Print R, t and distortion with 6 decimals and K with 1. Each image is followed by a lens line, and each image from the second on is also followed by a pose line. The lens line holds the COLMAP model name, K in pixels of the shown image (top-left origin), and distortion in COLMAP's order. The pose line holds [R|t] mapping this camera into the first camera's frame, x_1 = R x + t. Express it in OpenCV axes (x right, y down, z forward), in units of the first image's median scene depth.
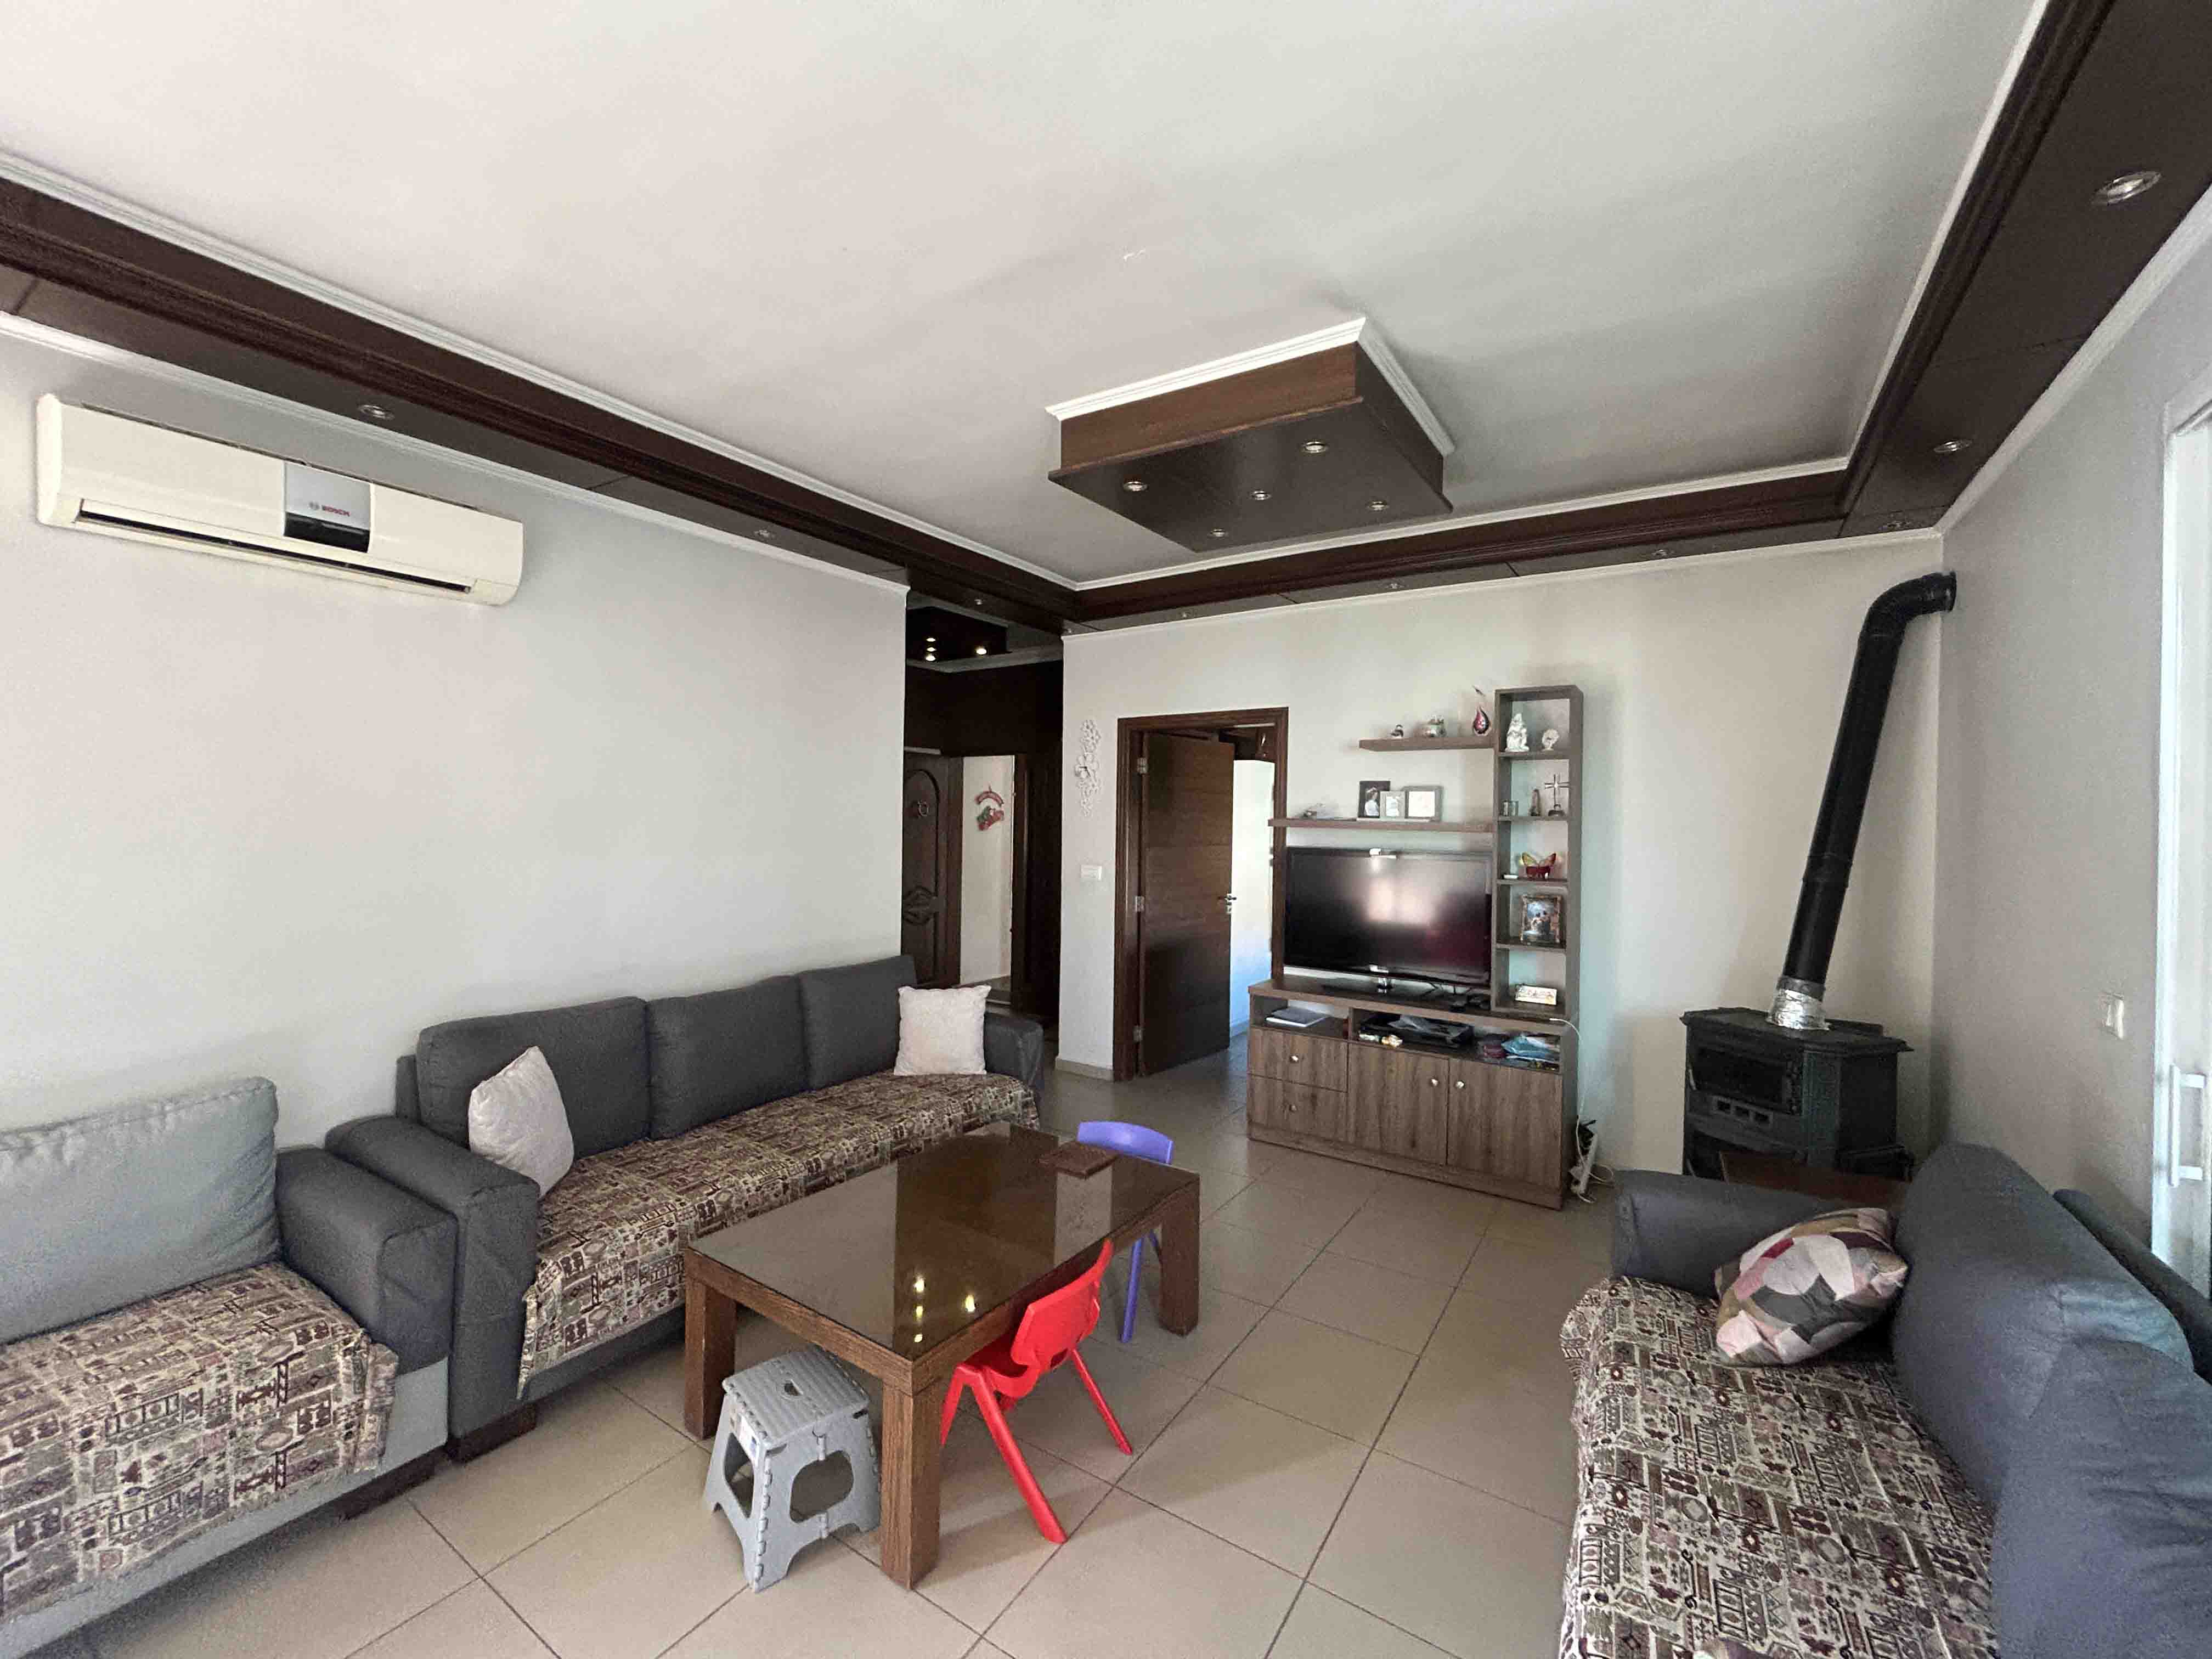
lens RADIAL K [[893.9, 0, 1111.5], [0, 893.9, 825.1], [0, 0, 1]] dist [0.001525, -0.015315]
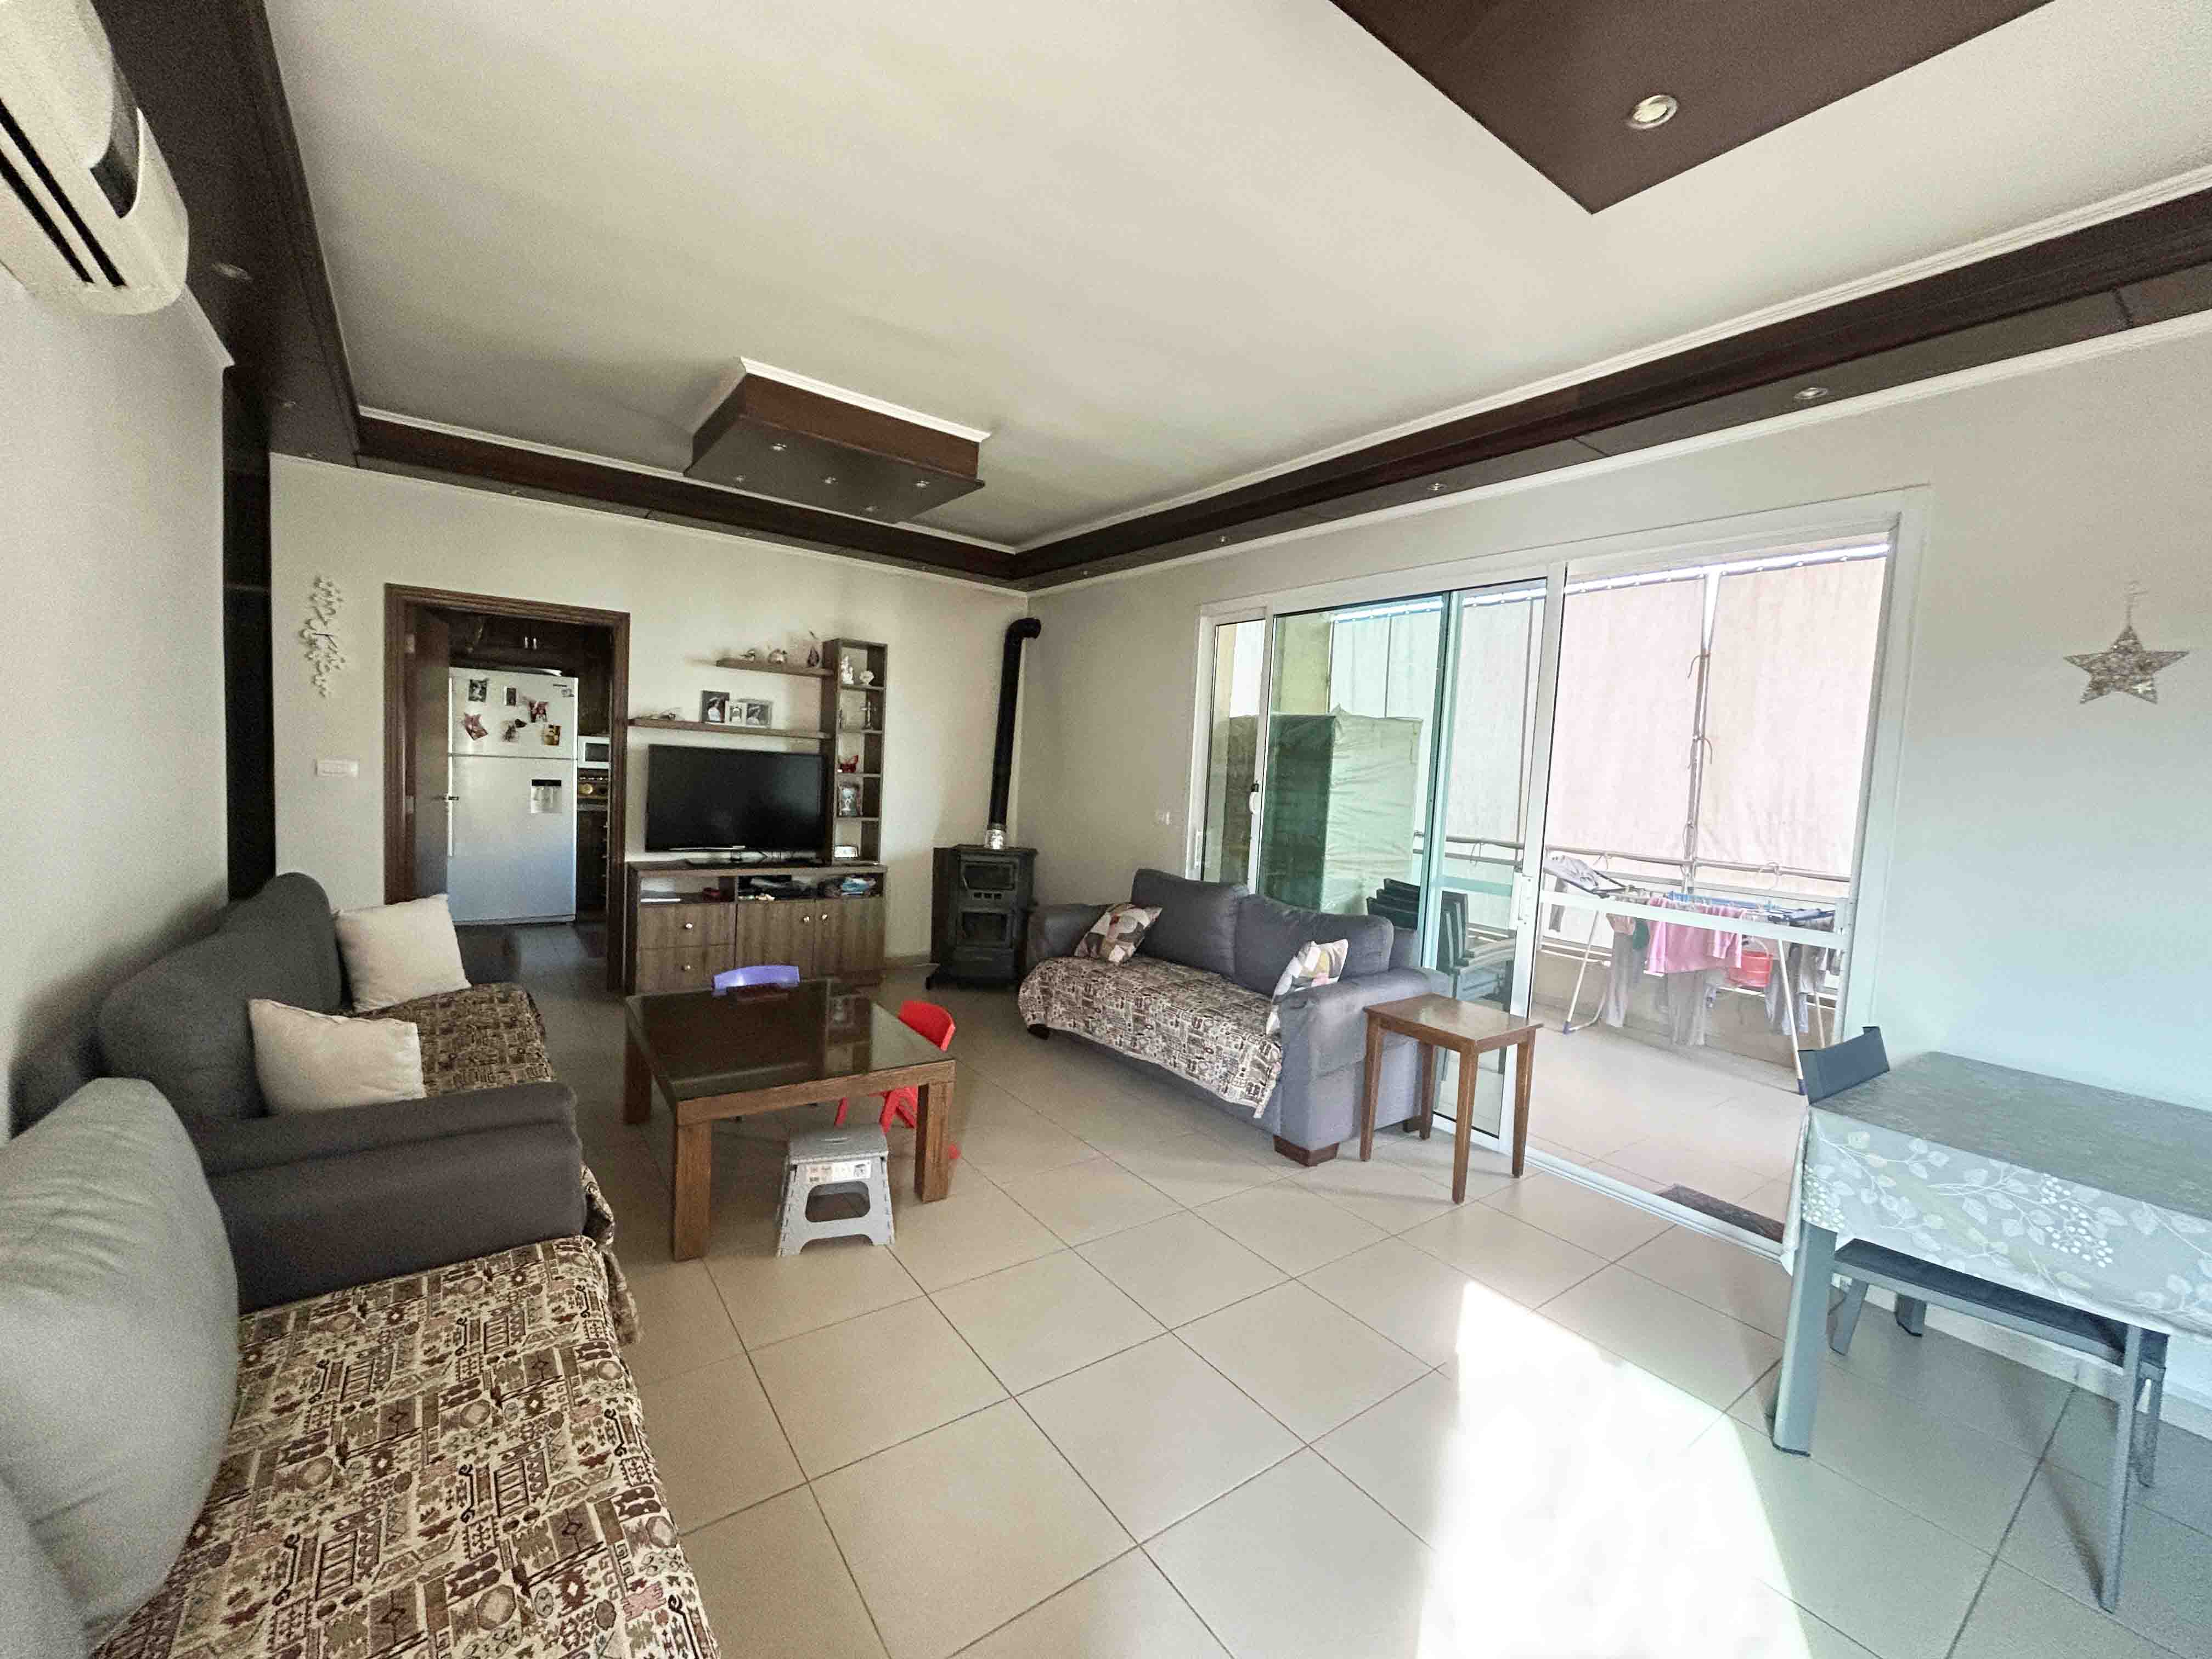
lens RADIAL K [[899.0, 0, 1112.0], [0, 899.0, 826.0], [0, 0, 1]] dist [0.001611, -0.000199]
pose [[0.359293, -0.053594, 0.931685, -0.758847], [-0.042779, 0.996354, 0.073811, 0.021461], [-0.932244, -0.066376, 0.355690, 0.076797]]
